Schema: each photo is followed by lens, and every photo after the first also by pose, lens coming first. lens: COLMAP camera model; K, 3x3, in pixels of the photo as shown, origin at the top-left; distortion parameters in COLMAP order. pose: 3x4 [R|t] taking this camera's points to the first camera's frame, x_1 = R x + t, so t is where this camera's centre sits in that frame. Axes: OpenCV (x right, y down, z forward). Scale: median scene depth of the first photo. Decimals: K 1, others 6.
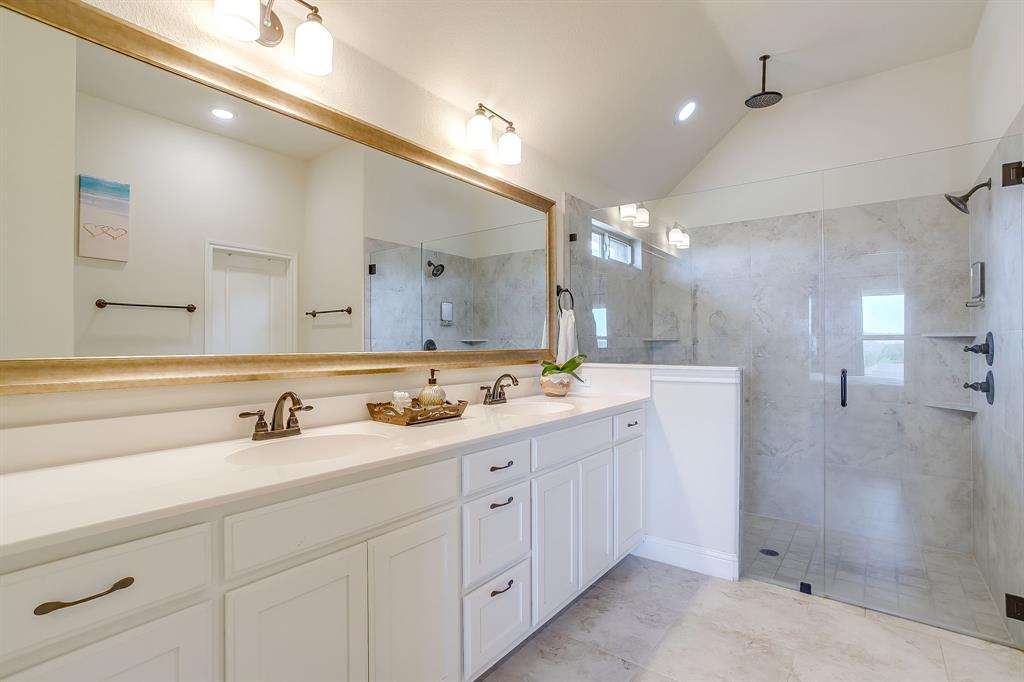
lens RADIAL K [[504.2, 0, 504.7], [0, 504.2, 337.7], [0, 0, 1]] dist [-0.023498, 0.008988]
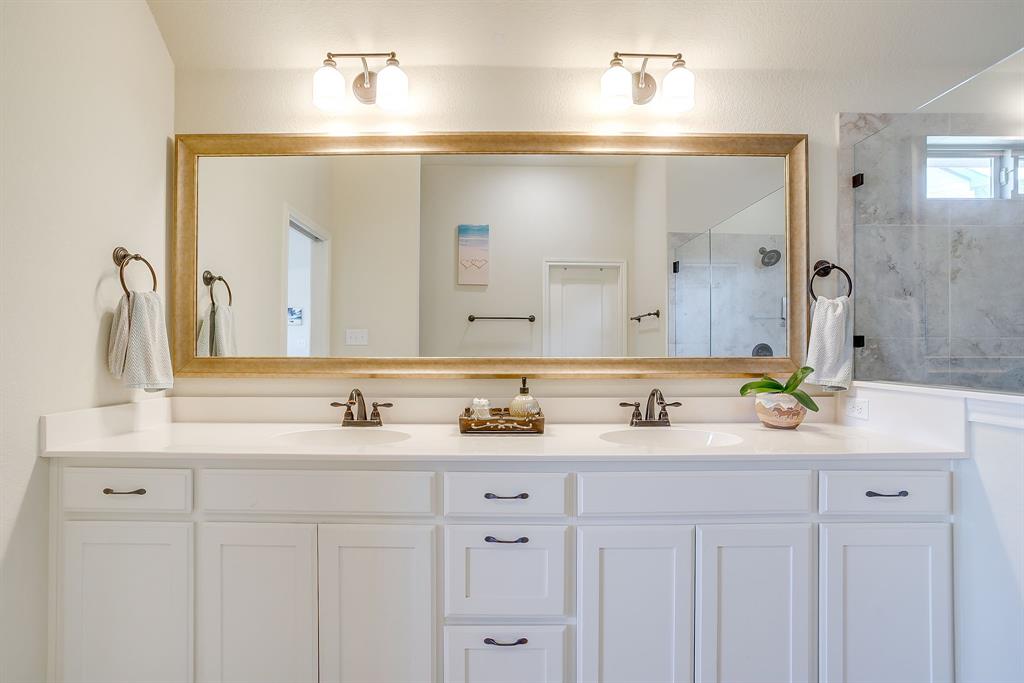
lens RADIAL K [[504.2, 0, 505.4], [0, 504.2, 349.1], [0, 0, 1]] dist [-0.023498, 0.008988]
pose [[0.609245, 0.005128, -0.792965, 0.389136], [0.006273, 0.999917, 0.011286, 0.000813], [0.792957, -0.011850, 0.609162, 0.291320]]
